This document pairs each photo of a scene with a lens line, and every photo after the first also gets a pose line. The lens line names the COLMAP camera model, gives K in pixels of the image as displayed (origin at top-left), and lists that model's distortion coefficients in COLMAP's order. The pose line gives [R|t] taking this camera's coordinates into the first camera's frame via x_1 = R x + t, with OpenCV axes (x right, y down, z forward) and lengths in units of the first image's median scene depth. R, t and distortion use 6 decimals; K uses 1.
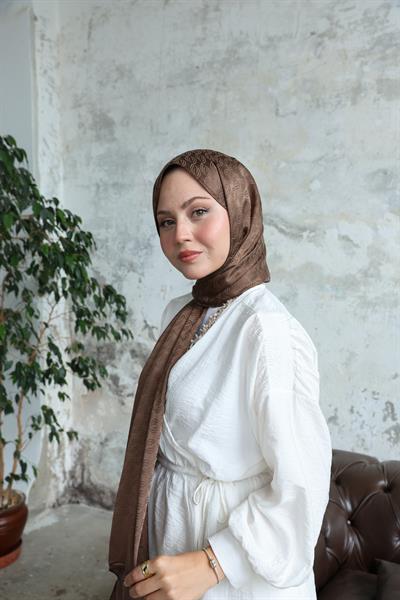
lens RADIAL K [[618.1, 0, 203.2], [0, 618.1, 306.0], [0, 0, 1]] dist [-0.012812, 0.111906]
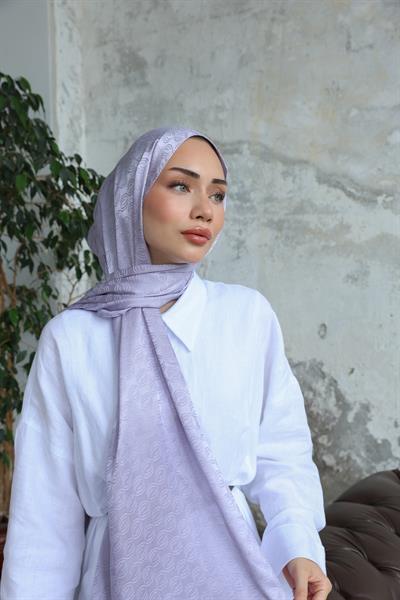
lens RADIAL K [[689.1, 0, 193.3], [0, 689.1, 301.9], [0, 0, 1]] dist [0.031649, 0.079975]
pose [[0.997971, 0.011296, -0.062665, -0.021111], [-0.009018, 0.999292, 0.036521, -0.011540], [0.063033, -0.035882, 0.997366, 0.070184]]
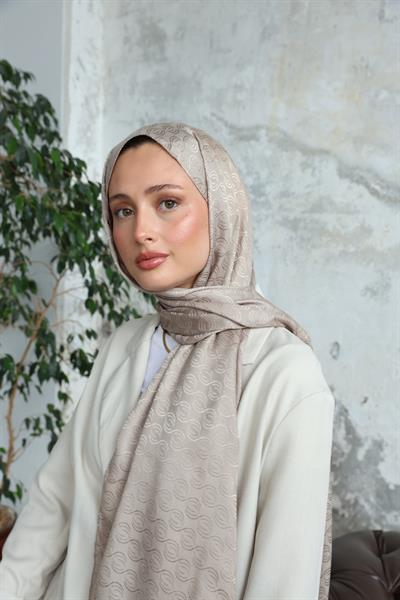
lens RADIAL K [[710.8, 0, 198.3], [0, 710.8, 299.1], [0, 0, 1]] dist [0.045208, 0.053806]
pose [[0.978736, 0.074332, -0.191180, 0.094315], [-0.067229, 0.996794, 0.043383, -0.023987], [0.193792, -0.029607, 0.980596, 0.174633]]
